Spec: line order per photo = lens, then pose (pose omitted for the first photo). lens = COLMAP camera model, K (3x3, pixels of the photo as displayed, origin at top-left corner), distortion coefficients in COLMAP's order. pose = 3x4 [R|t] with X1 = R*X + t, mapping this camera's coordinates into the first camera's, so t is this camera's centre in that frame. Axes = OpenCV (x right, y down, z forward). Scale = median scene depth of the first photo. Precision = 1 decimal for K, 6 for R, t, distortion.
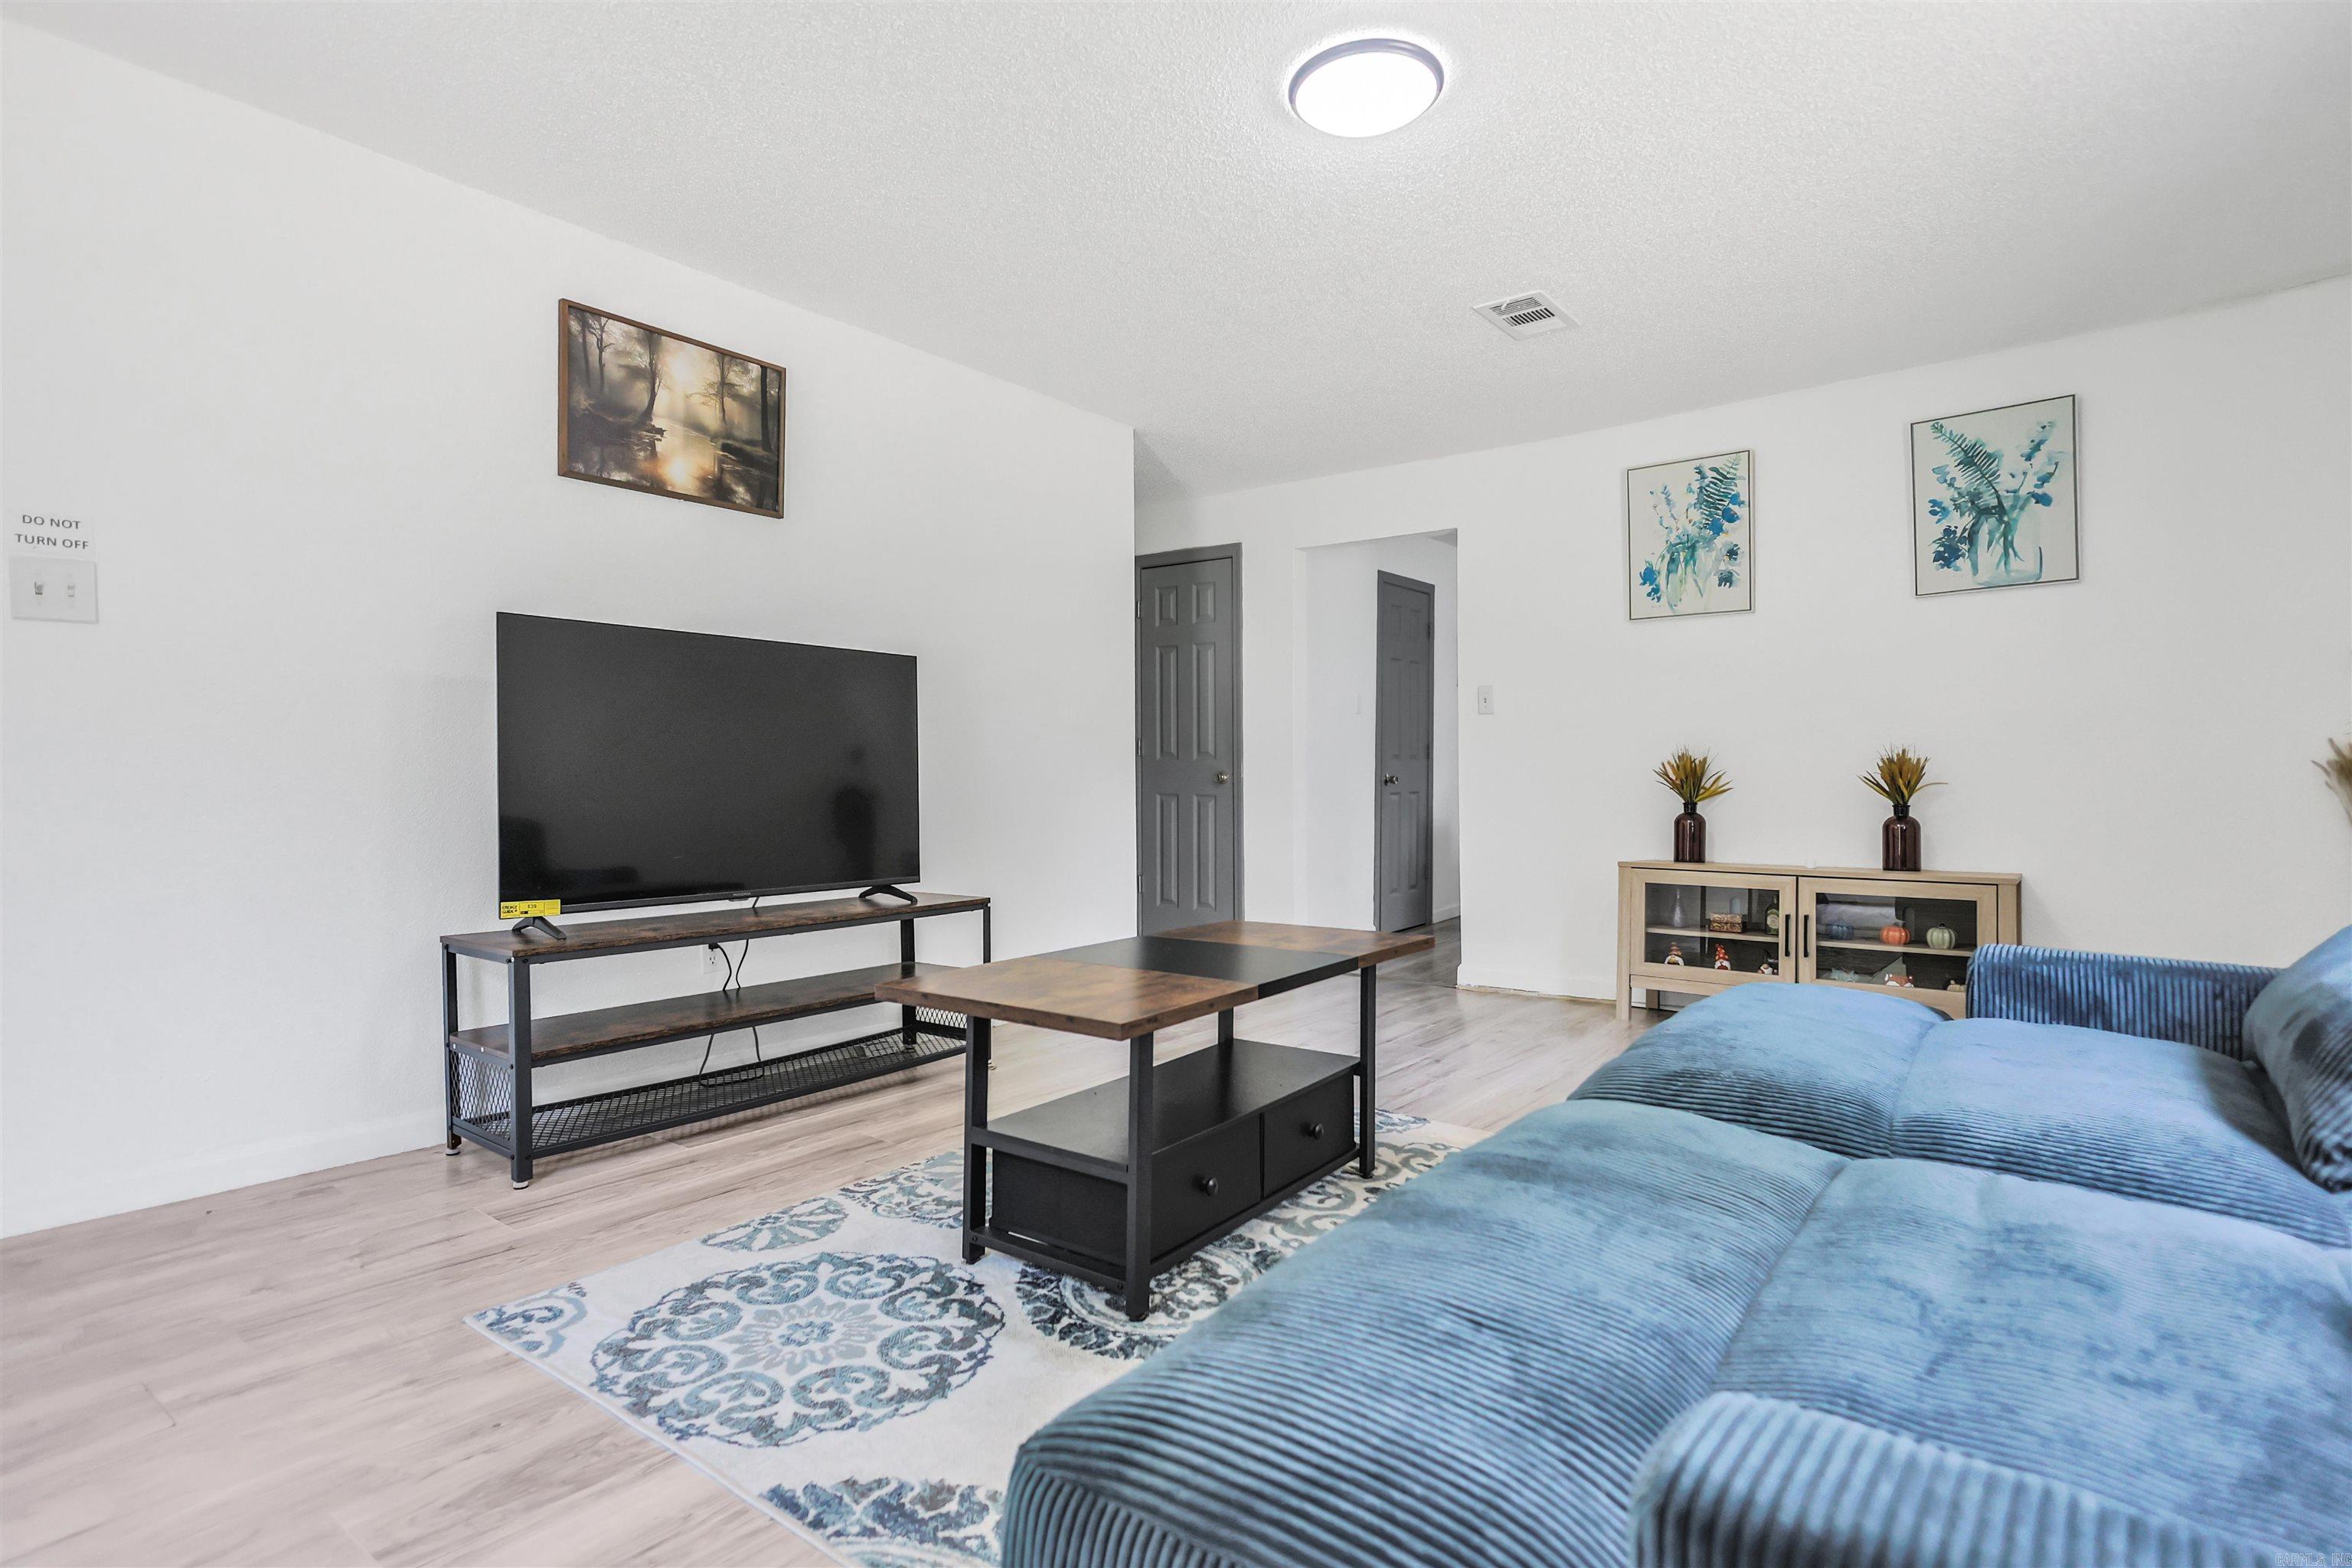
lens RADIAL K [[1163.8, 0, 1176.3], [0, 1163.8, 769.9], [0, 0, 1]] dist [-0.002887, 0.001027]
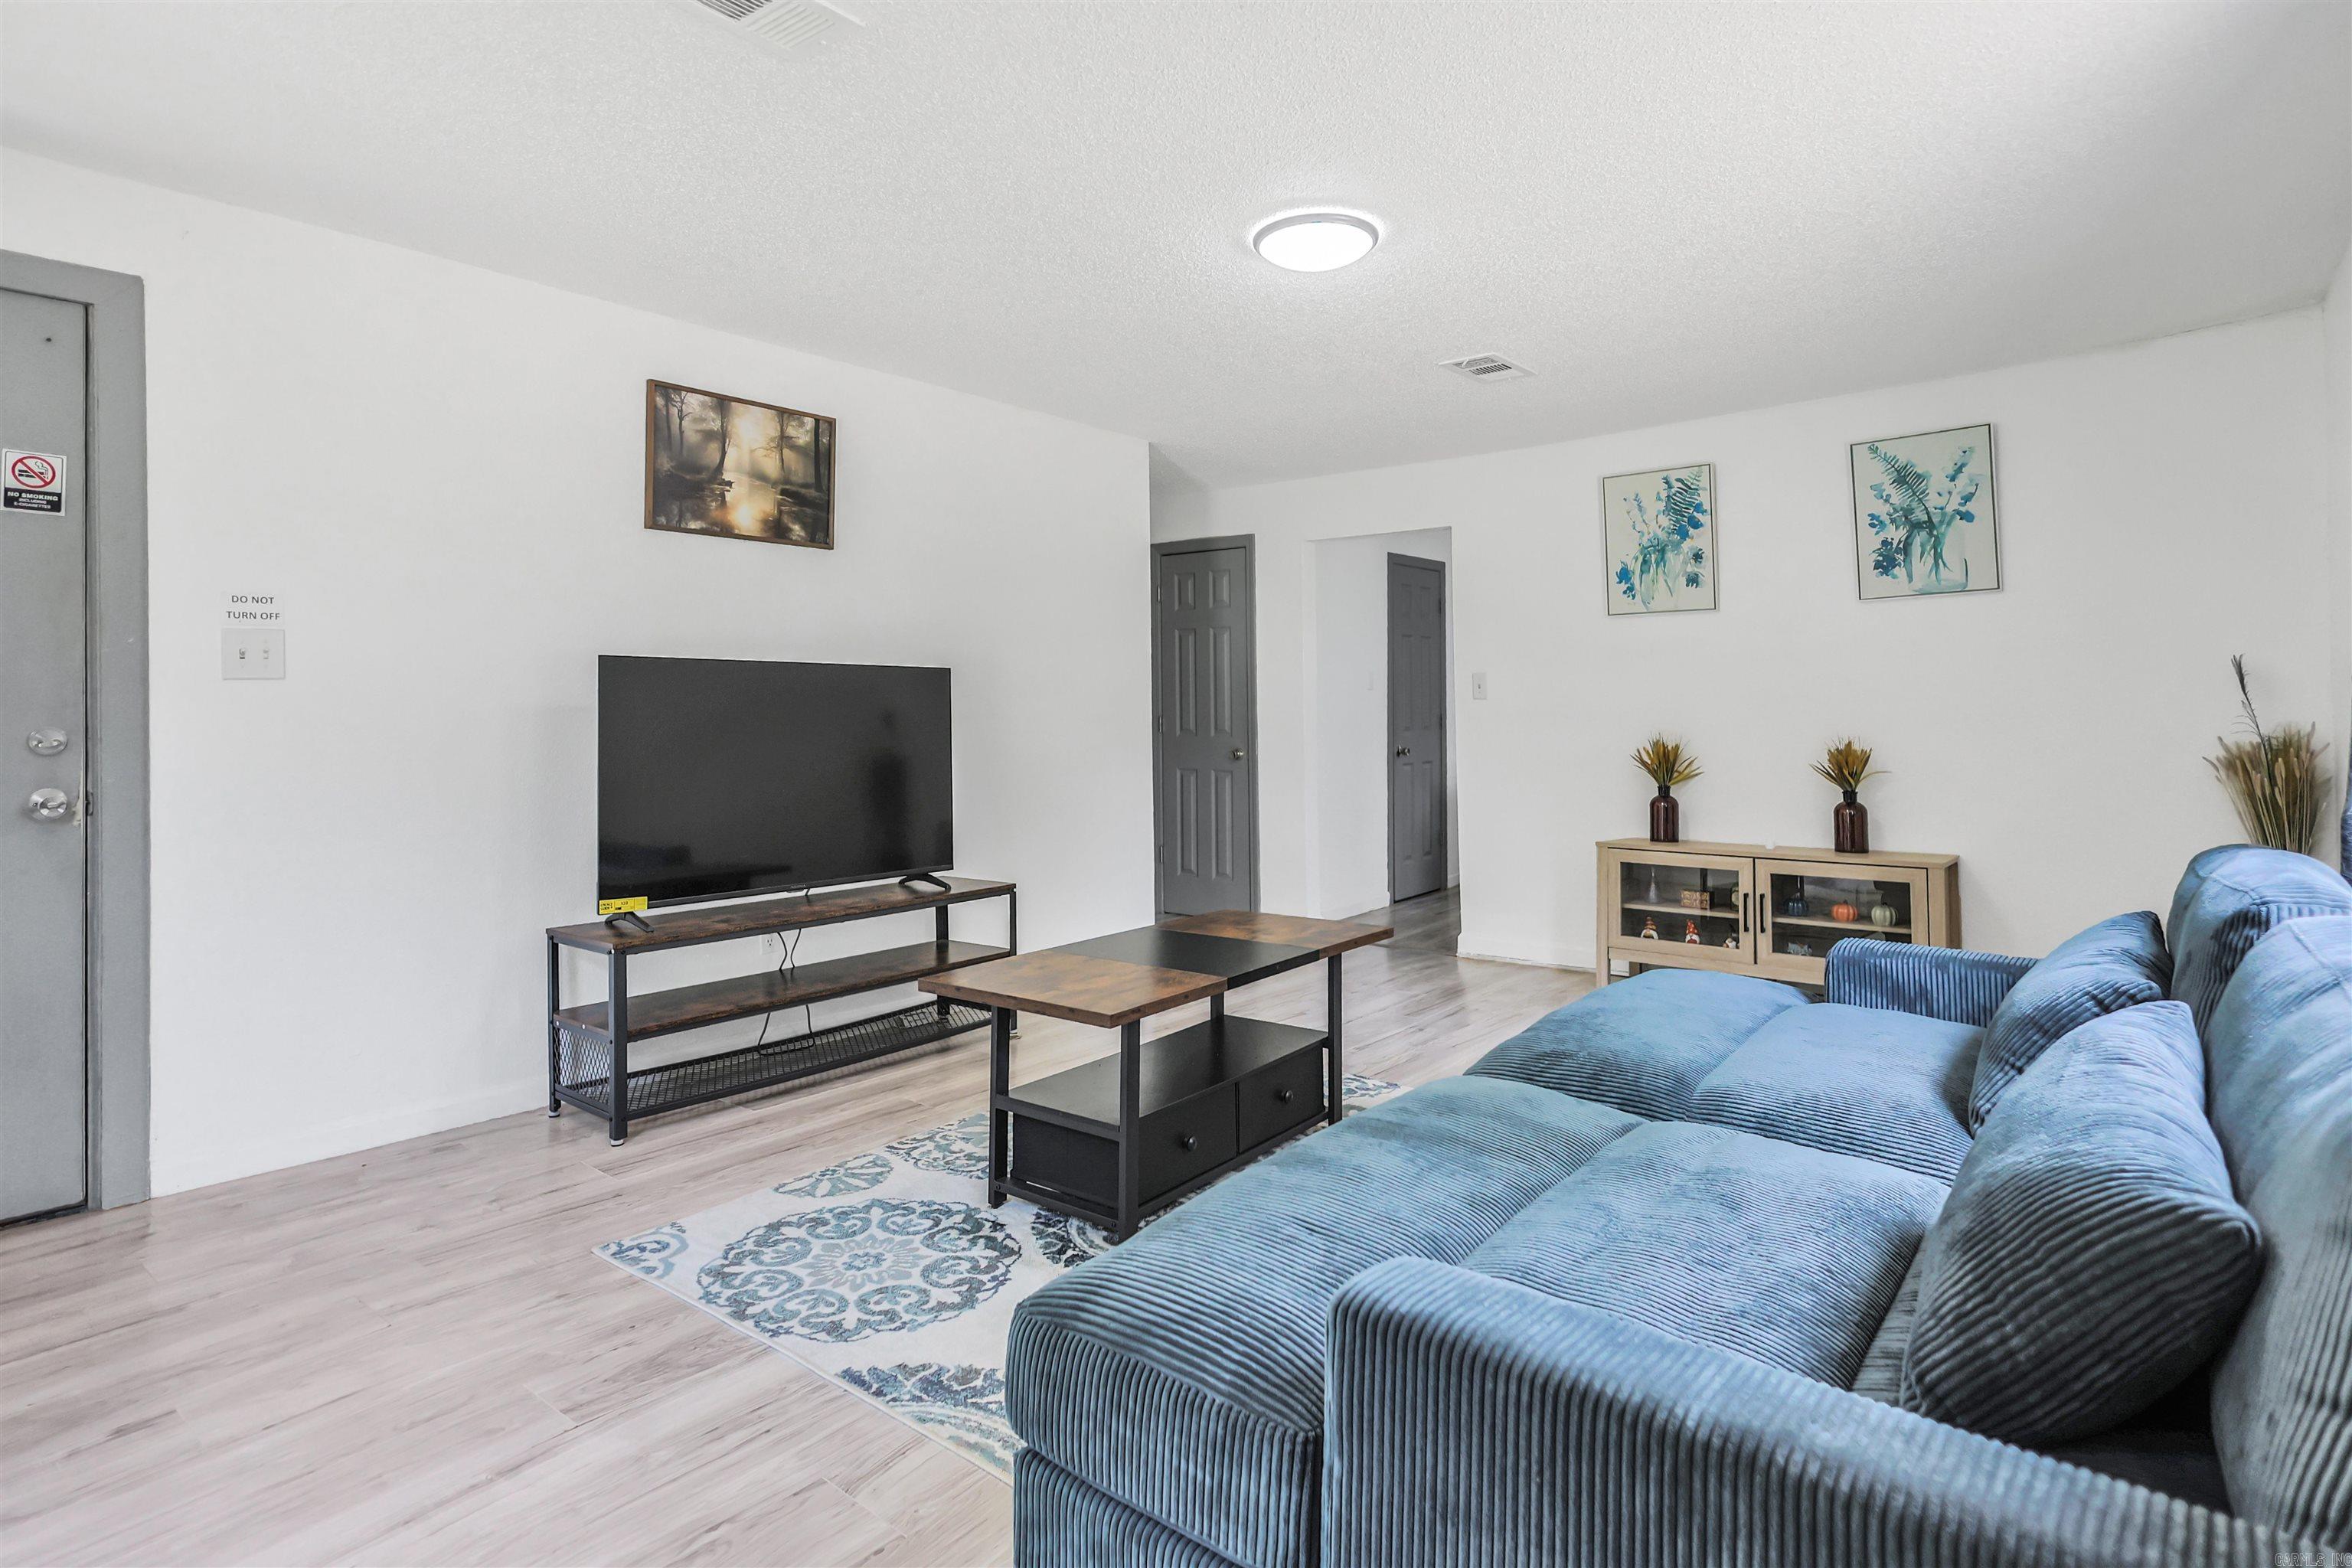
lens RADIAL K [[1163.8, 0, 1189.3], [0, 1163.8, 692.6], [0, 0, 1]] dist [-0.002887, 0.001027]
pose [[0.999852, -0.006029, -0.016139, 0.034481], [0.005578, 0.999597, -0.027818, -0.055791], [0.016300, 0.027724, 0.999483, -0.161086]]
